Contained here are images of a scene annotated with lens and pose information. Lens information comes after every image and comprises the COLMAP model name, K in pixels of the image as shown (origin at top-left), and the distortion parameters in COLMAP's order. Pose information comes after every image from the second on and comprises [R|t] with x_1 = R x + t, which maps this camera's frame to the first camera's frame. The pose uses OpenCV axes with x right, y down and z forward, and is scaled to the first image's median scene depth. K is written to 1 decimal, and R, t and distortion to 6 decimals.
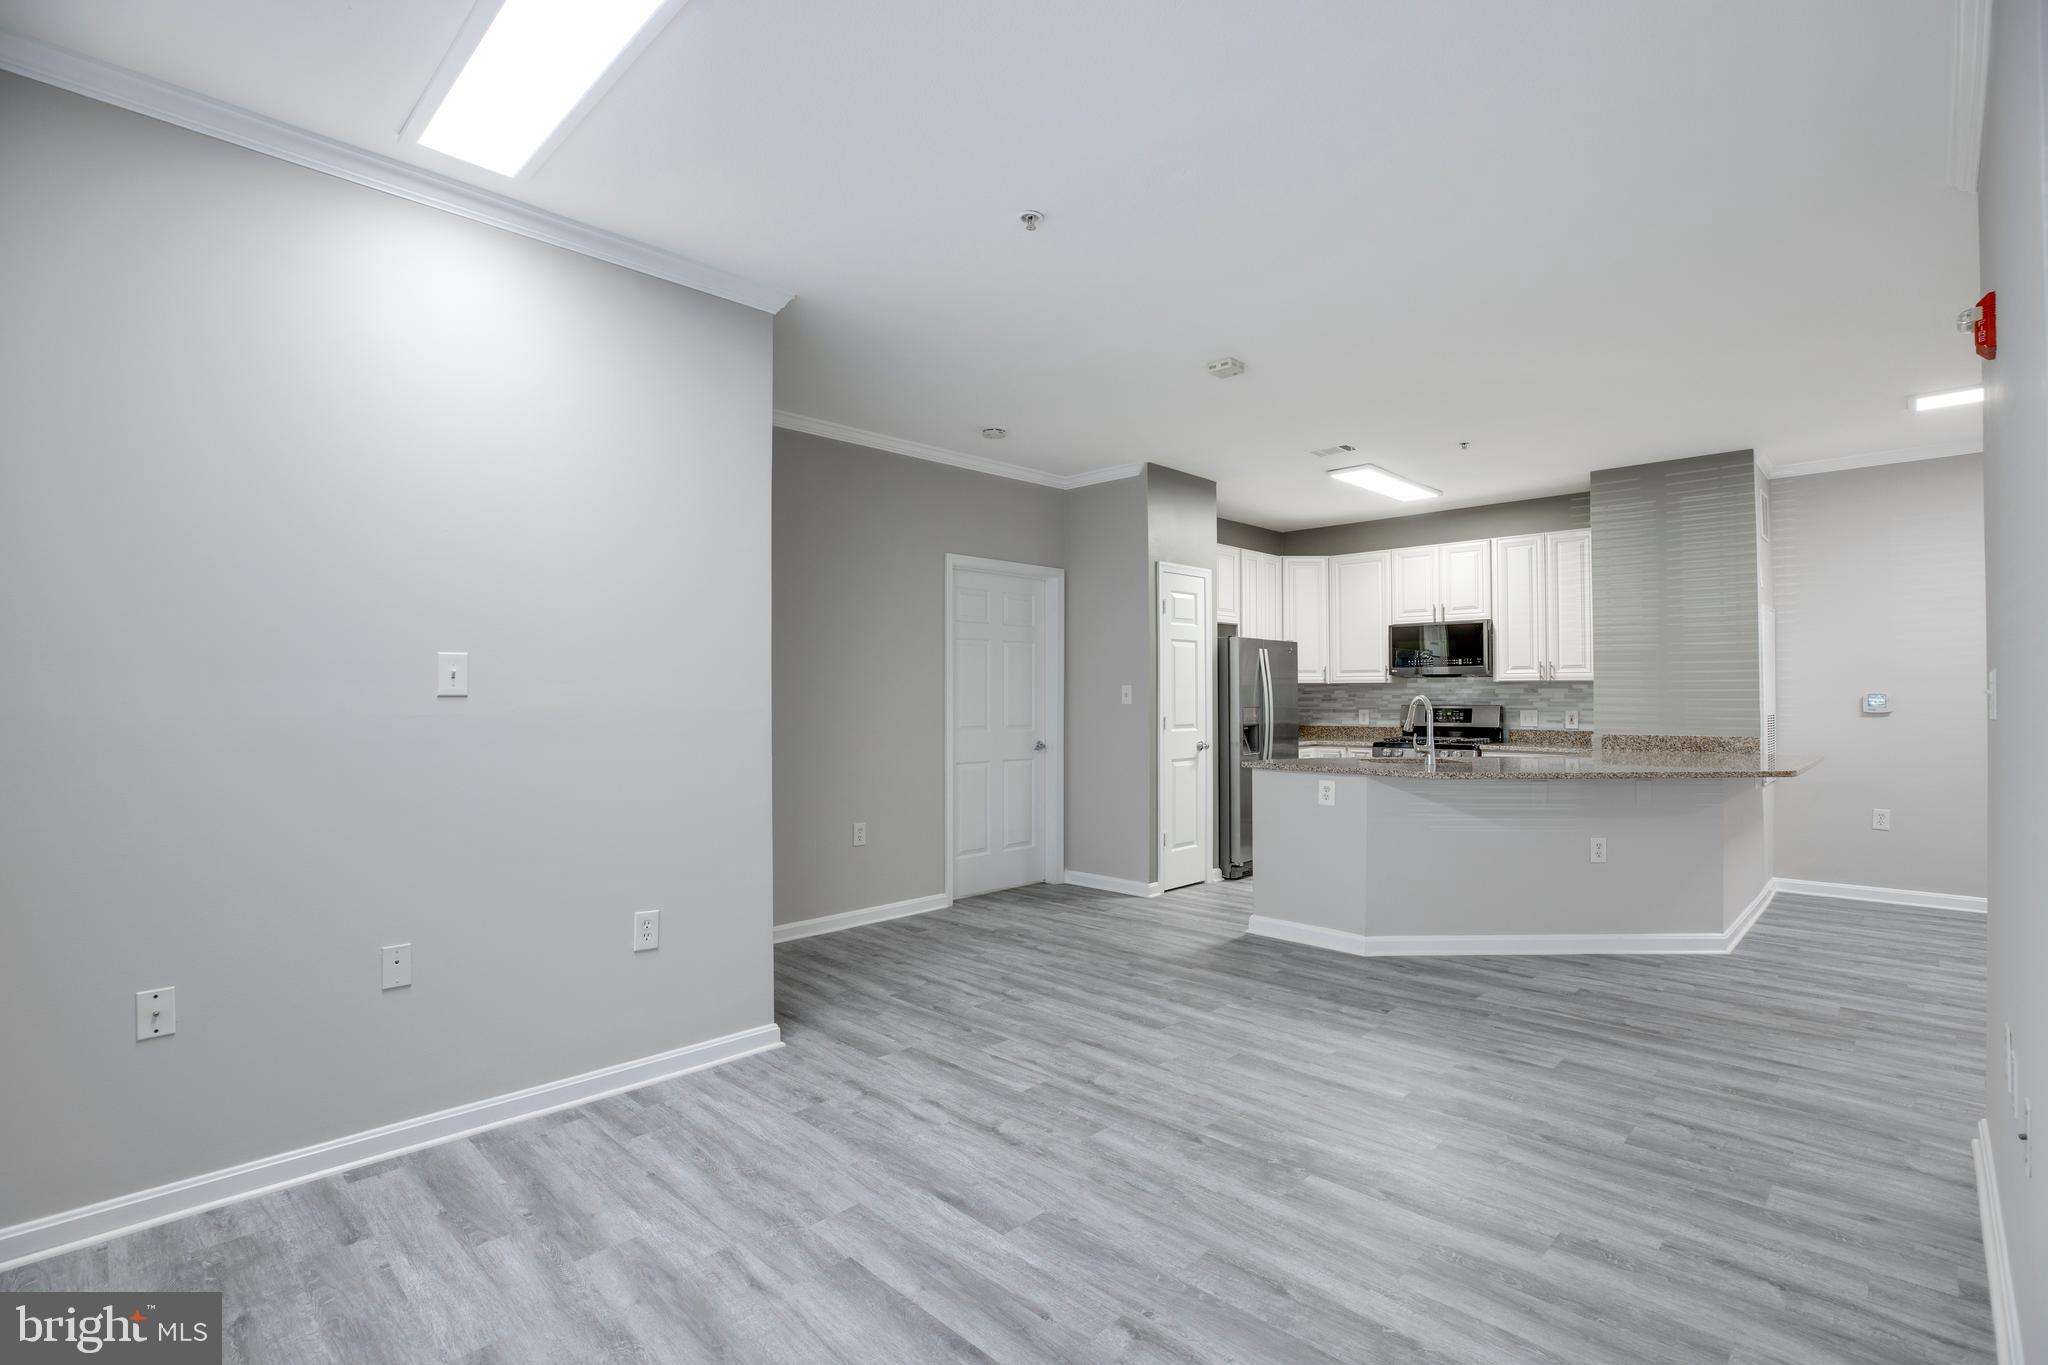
lens RADIAL K [[942.3, 0, 1022.6], [0, 942.3, 698.3], [0, 0, 1]] dist [-0.046649, 0.014186]
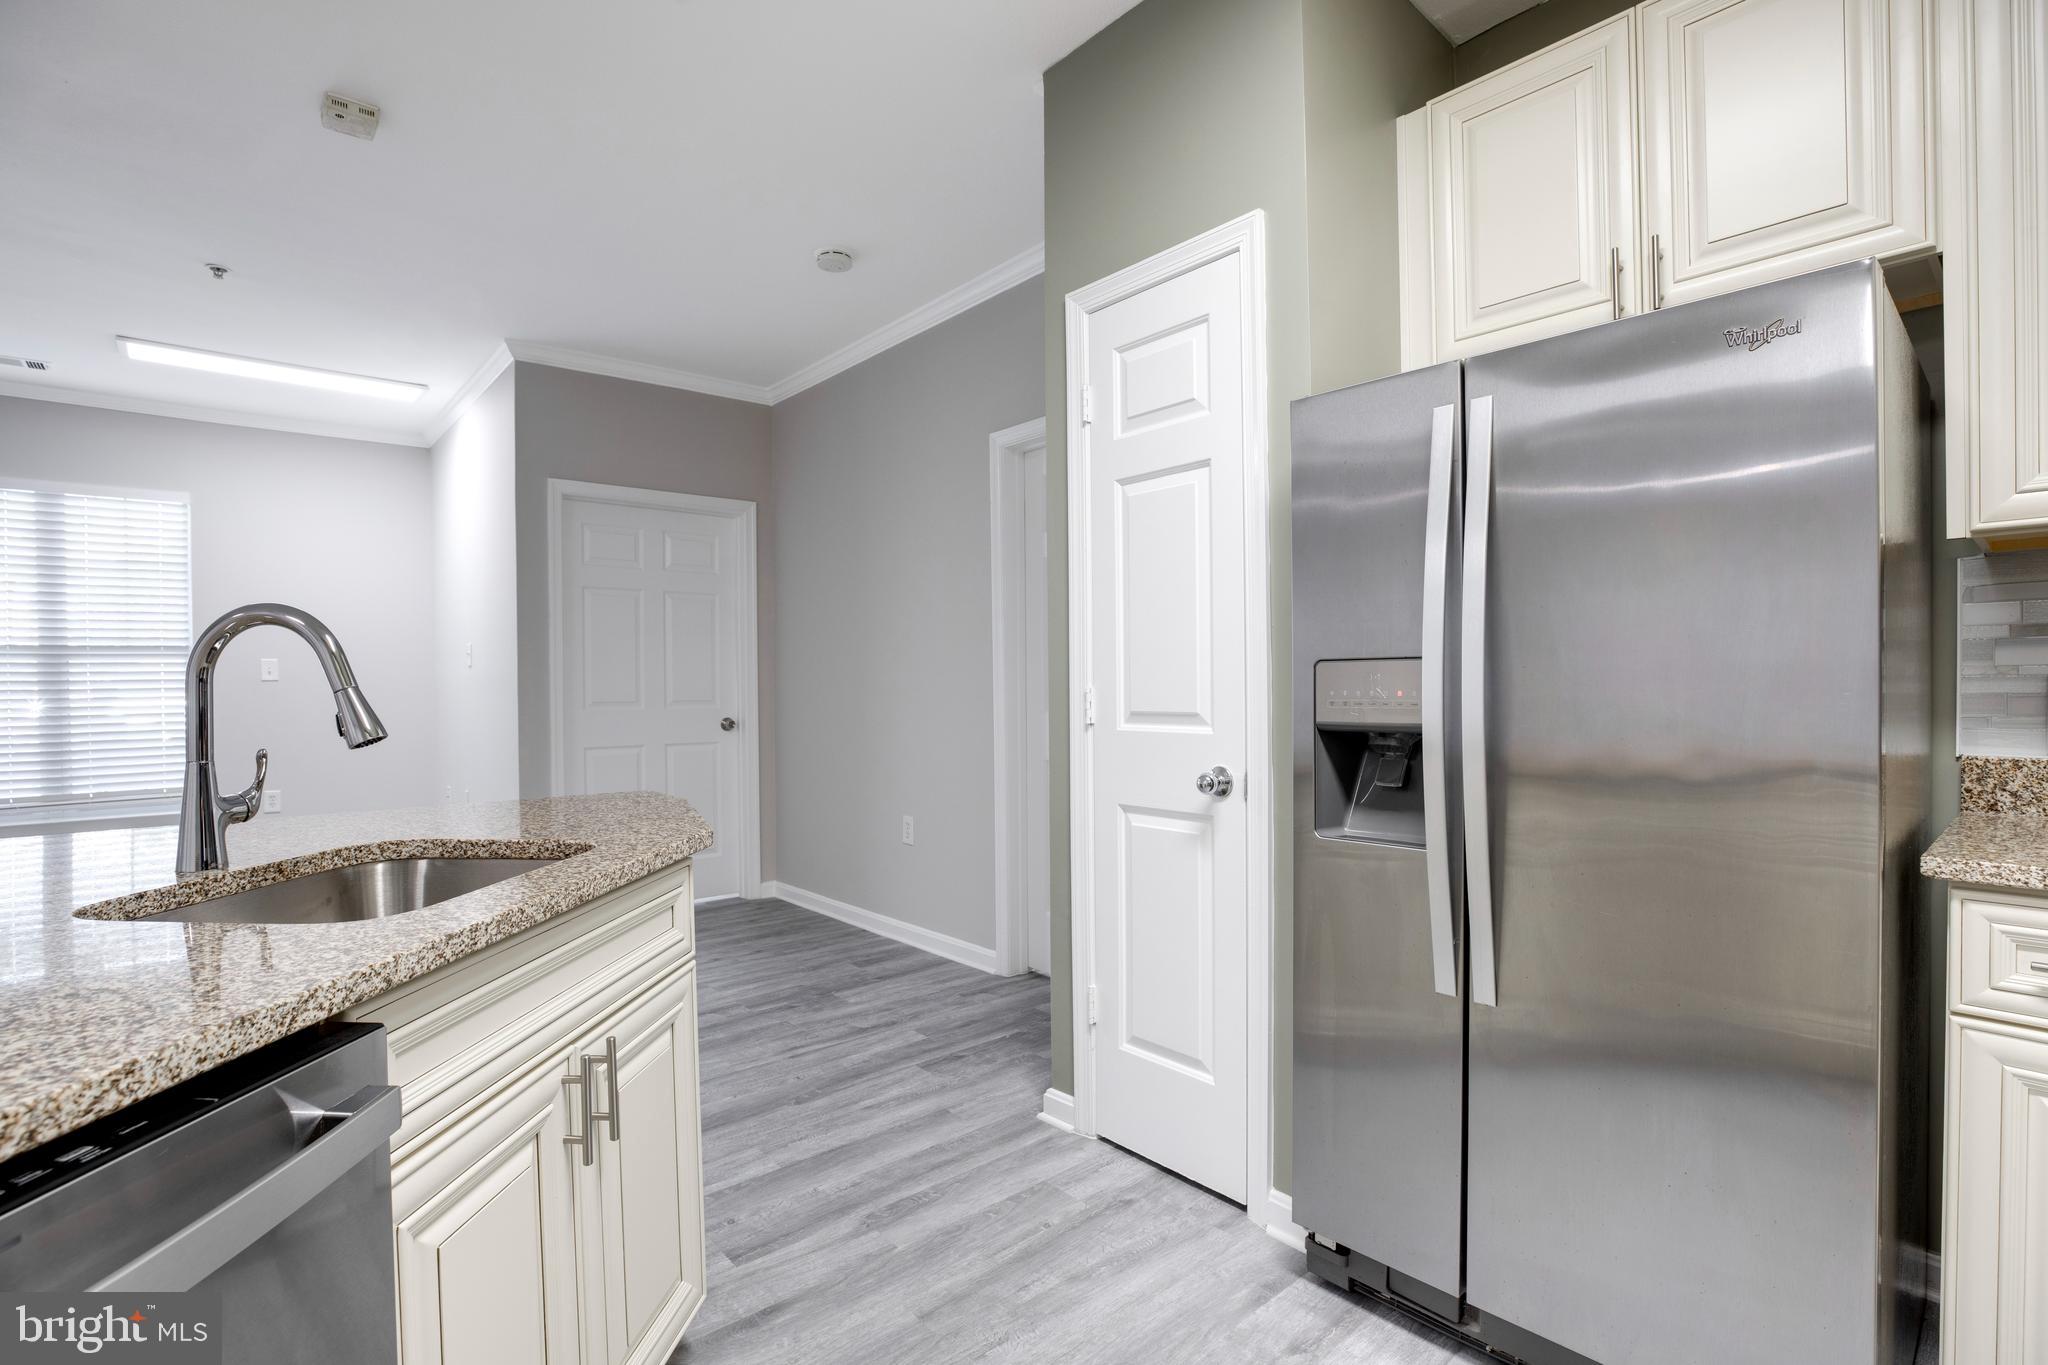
lens RADIAL K [[954.1, 0, 1024.7], [0, 954.1, 699.4], [0, 0, 1]] dist [-0.047612, 0.014520]
pose [[-0.069427, 0.019286, -0.997401, 0.738948], [0.007505, 0.999795, 0.018810, 0.022745], [0.997559, -0.006179, -0.069558, 1.364242]]
